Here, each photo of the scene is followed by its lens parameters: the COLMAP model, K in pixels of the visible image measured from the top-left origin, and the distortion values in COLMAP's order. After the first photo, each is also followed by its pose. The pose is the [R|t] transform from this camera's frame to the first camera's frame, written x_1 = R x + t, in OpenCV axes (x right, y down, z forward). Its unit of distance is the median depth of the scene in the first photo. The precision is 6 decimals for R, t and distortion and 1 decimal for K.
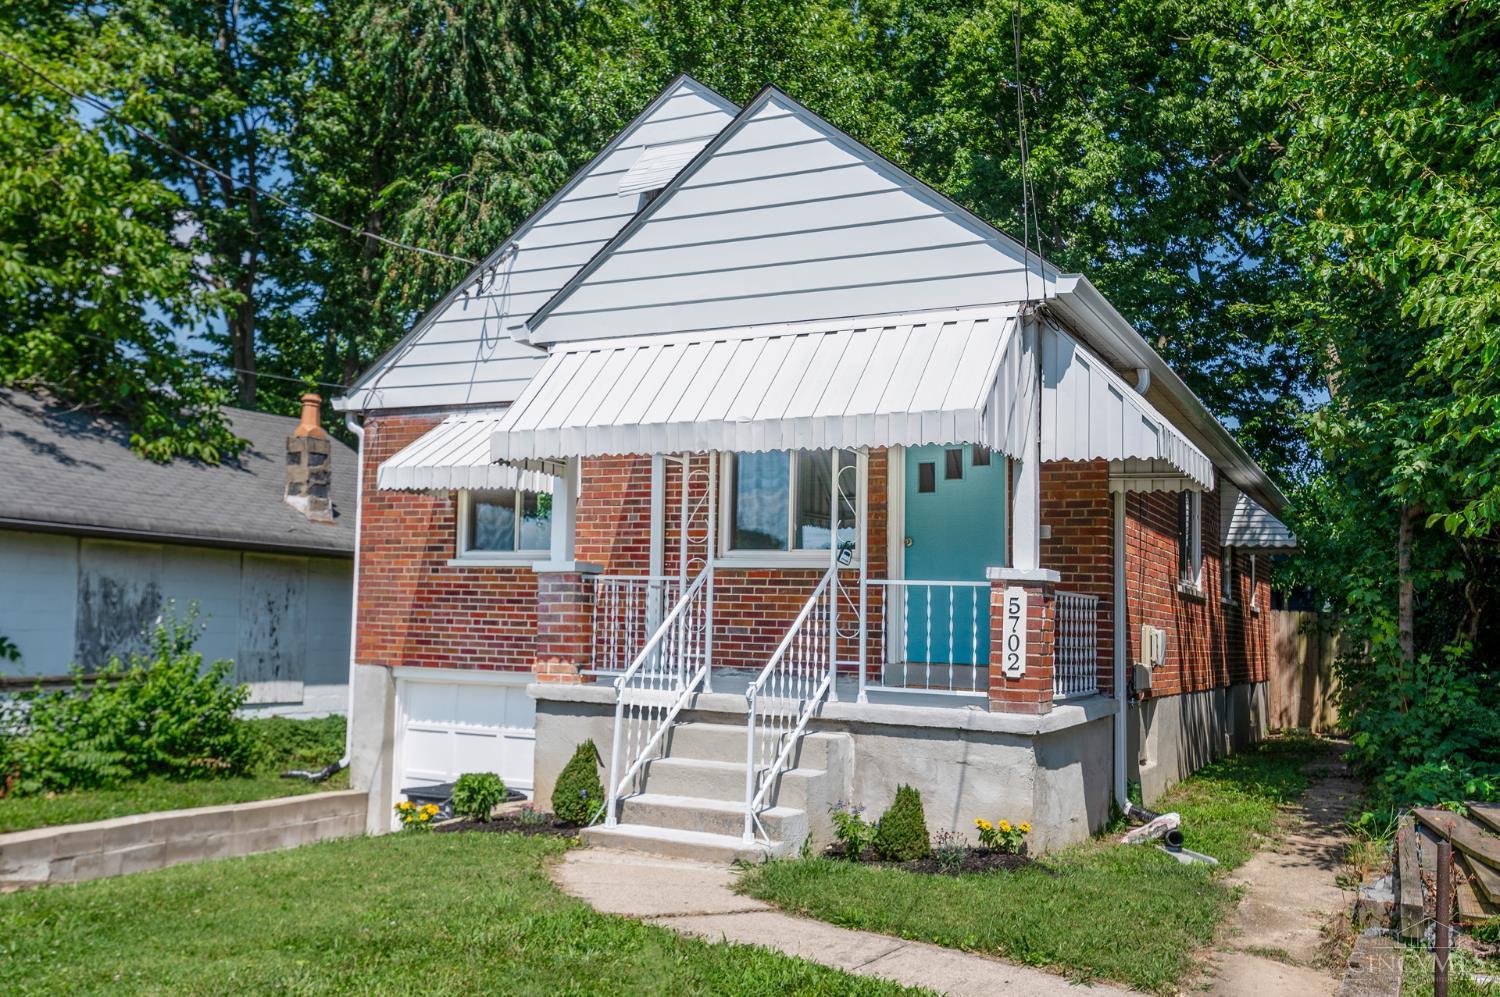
lens RADIAL K [[1217.0, 0, 750.0], [0, 1217.0, 498.5], [0, 0, 1]] dist [0.041290, -0.000929]
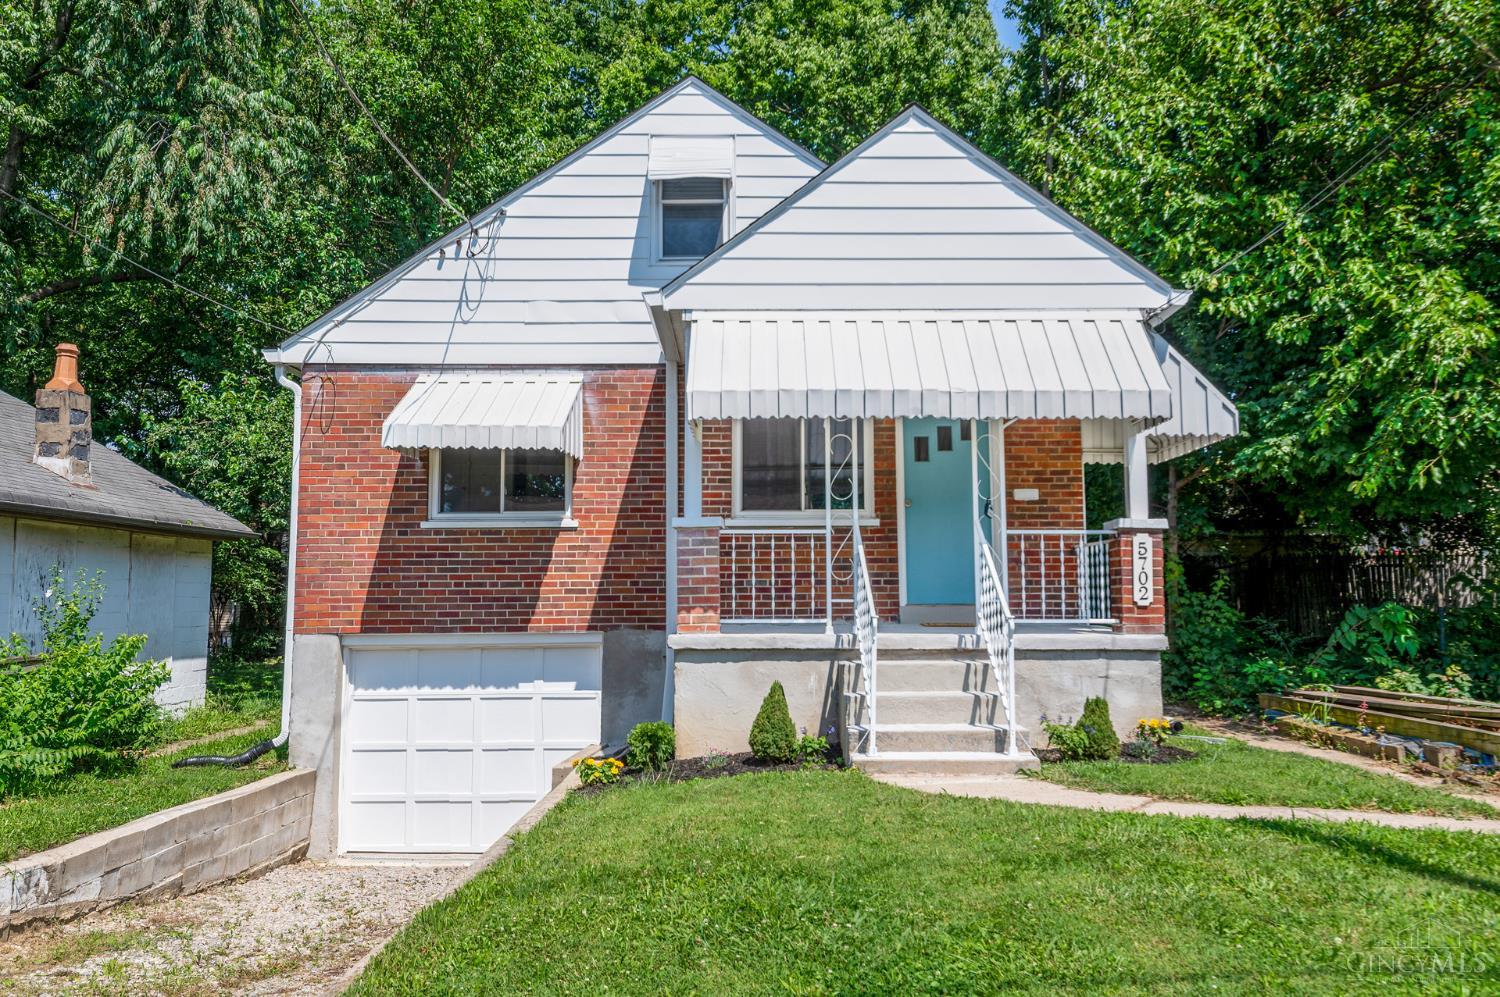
lens RADIAL K [[1073.7, 0, 749.8], [0, 1073.7, 461.7], [0, 0, 1]] dist [0.032082, -0.002172]
pose [[0.899016, 0.022574, 0.437333, -0.397580], [-0.014188, 0.999648, -0.022434, 0.017968], [-0.437685, 0.013964, 0.899020, 0.109076]]
